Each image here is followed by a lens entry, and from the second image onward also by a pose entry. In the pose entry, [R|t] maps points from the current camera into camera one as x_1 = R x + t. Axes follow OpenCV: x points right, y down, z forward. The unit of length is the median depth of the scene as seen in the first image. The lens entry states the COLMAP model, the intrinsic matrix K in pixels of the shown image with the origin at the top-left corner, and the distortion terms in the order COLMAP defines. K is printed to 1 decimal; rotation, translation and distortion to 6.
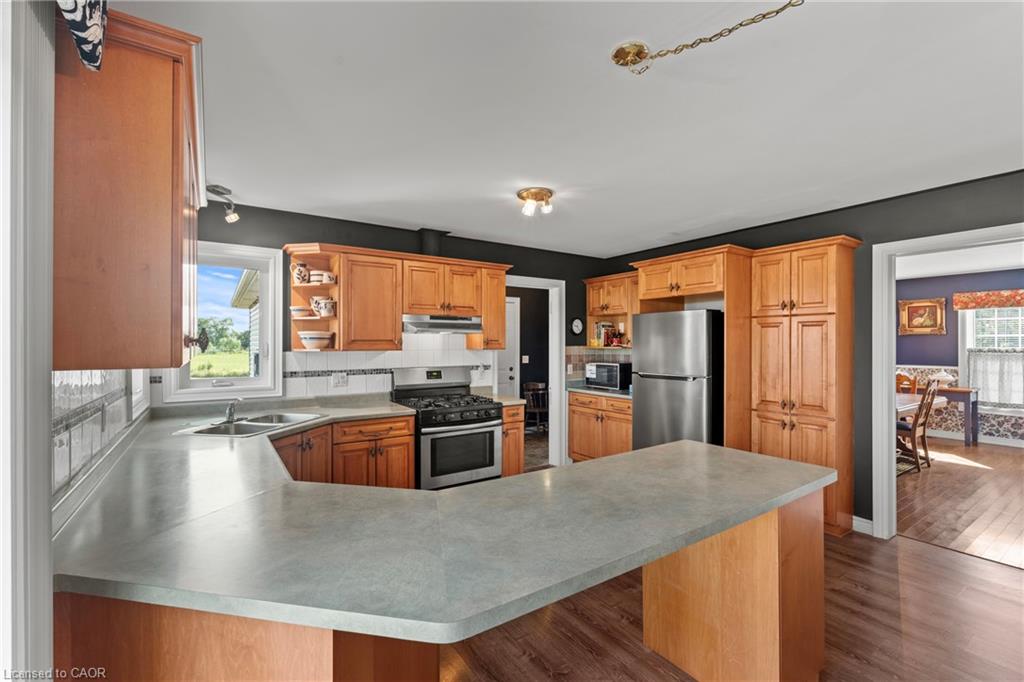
lens RADIAL K [[446.7, 0, 515.3], [0, 446.7, 343.1], [0, 0, 1]] dist [-0.002549, -0.000922]
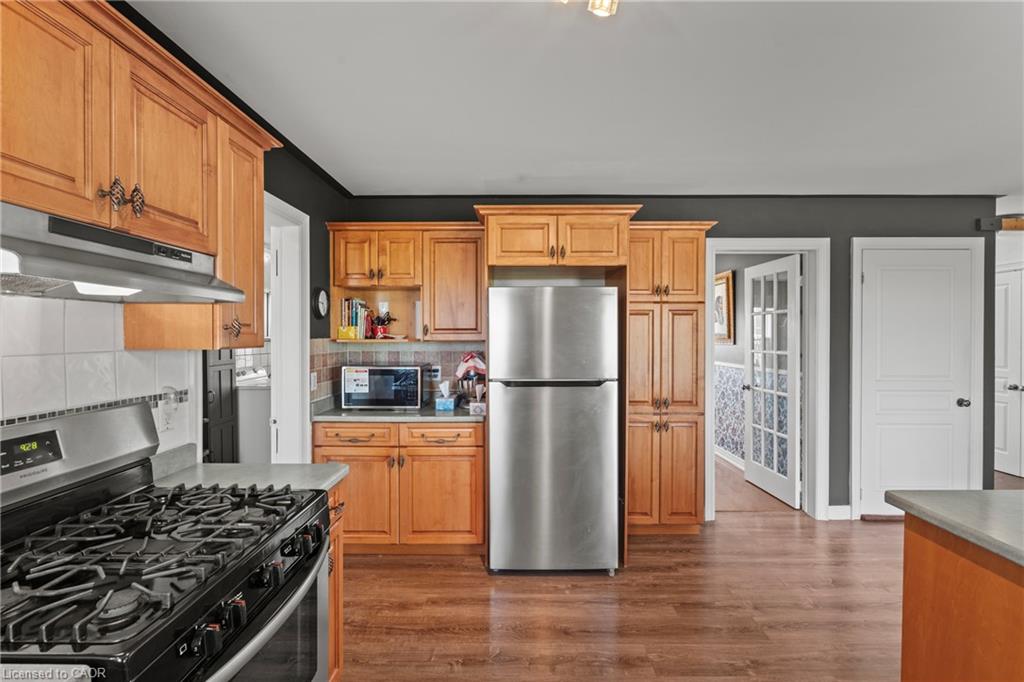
lens RADIAL K [[446.7, 0, 514.7], [0, 446.7, 337.8], [0, 0, 1]] dist [-0.002549, -0.000922]
pose [[0.569398, -0.004259, 0.822051, -0.247999], [-0.001129, 0.999982, 0.005962, 0.003066], [-0.822061, -0.004323, 0.569383, 0.654788]]
